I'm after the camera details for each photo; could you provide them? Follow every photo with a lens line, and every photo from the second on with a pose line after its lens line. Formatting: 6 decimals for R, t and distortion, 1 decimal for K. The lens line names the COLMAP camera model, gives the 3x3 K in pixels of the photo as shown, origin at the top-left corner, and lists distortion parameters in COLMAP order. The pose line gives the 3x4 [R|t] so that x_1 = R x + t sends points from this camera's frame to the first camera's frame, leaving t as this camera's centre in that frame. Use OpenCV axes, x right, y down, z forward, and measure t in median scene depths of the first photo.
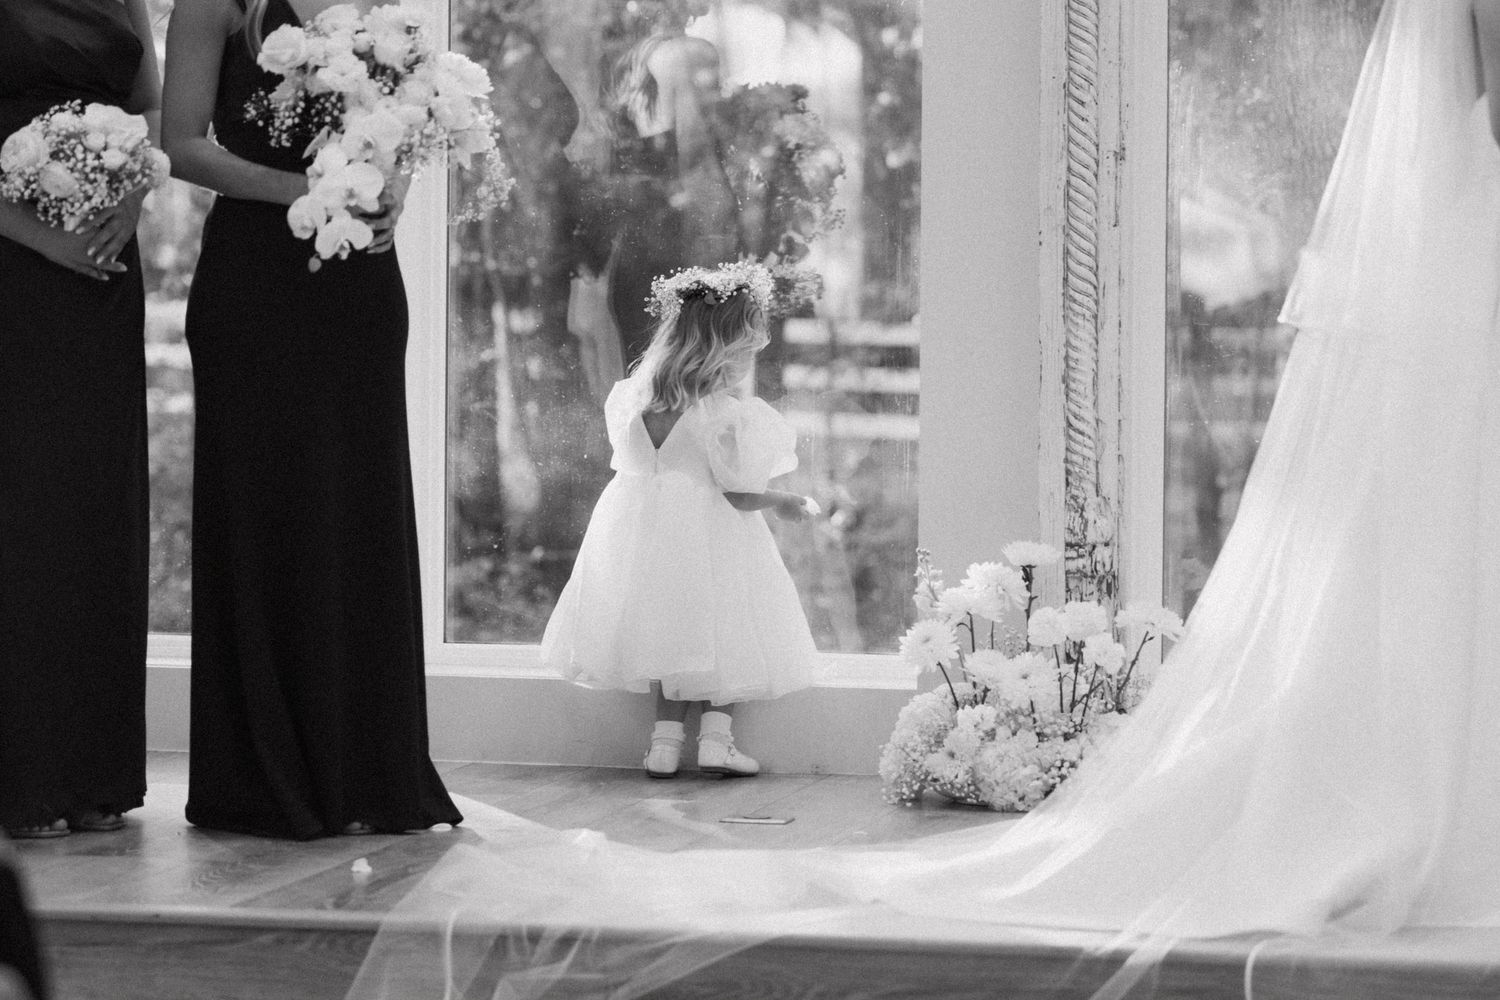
lens RADIAL K [[4900.9, 0, 750.0], [0, 4900.9, 500.0], [0, 0, 1]] dist [-0.328317, -0.643133]
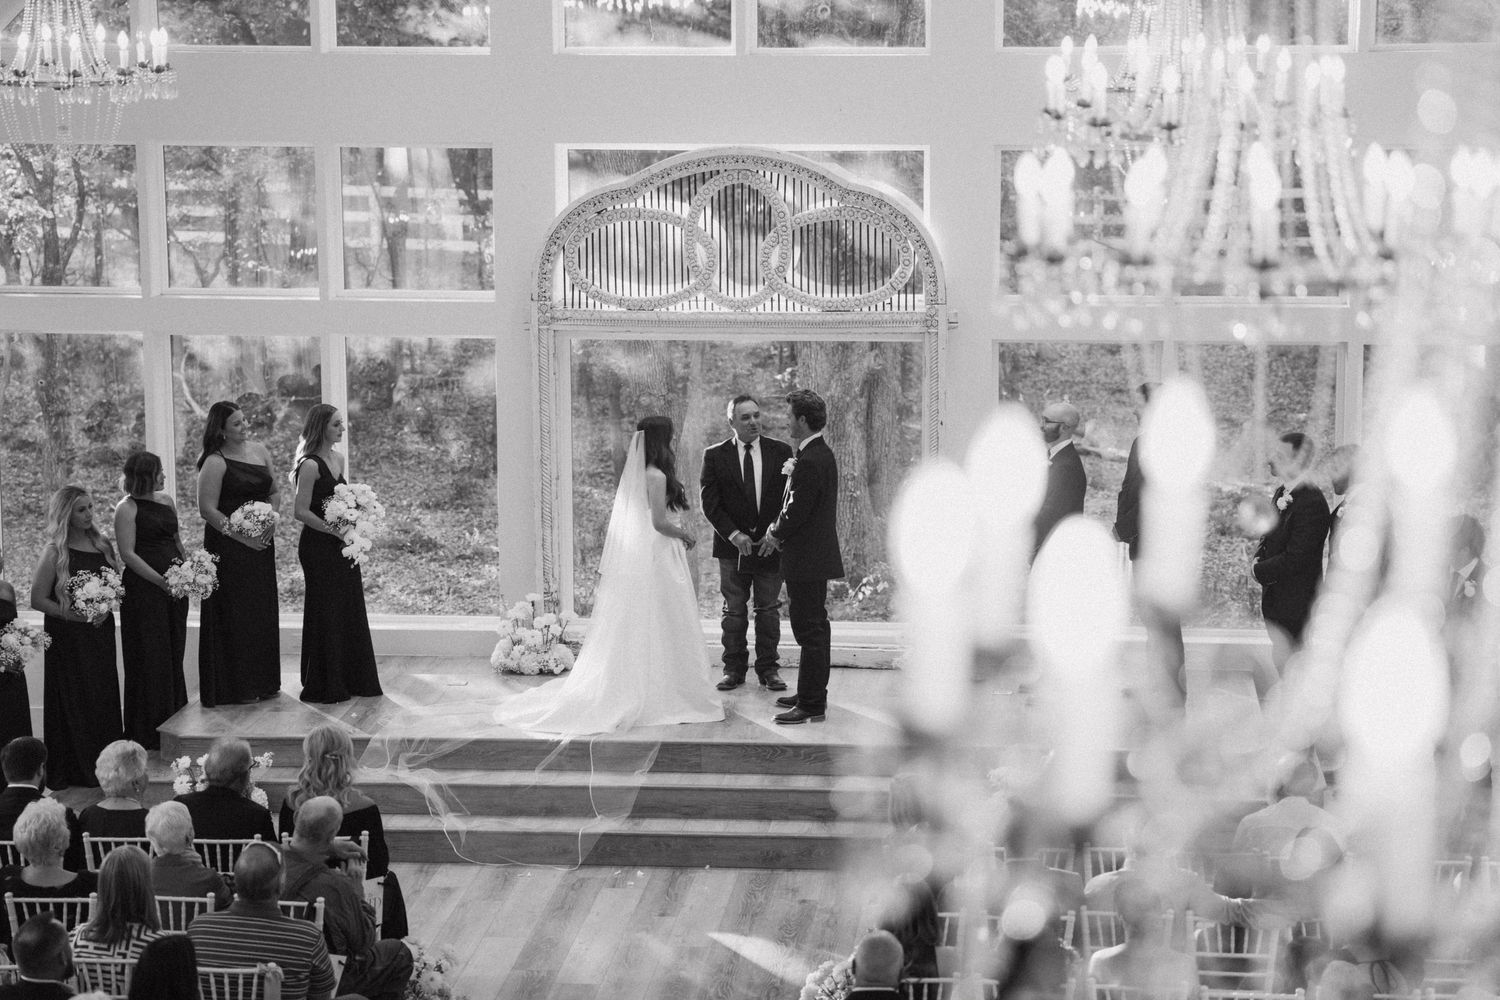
lens RADIAL K [[3529.9, 0, 777.7], [0, 3529.9, 495.7], [0, 0, 1]] dist [0.444595, 0.145469]
pose [[0.991510, -0.030035, 0.126516, -0.085614], [0.016755, 0.994357, 0.104755, -0.321112], [-0.128948, -0.101746, 0.986418, -1.478459]]
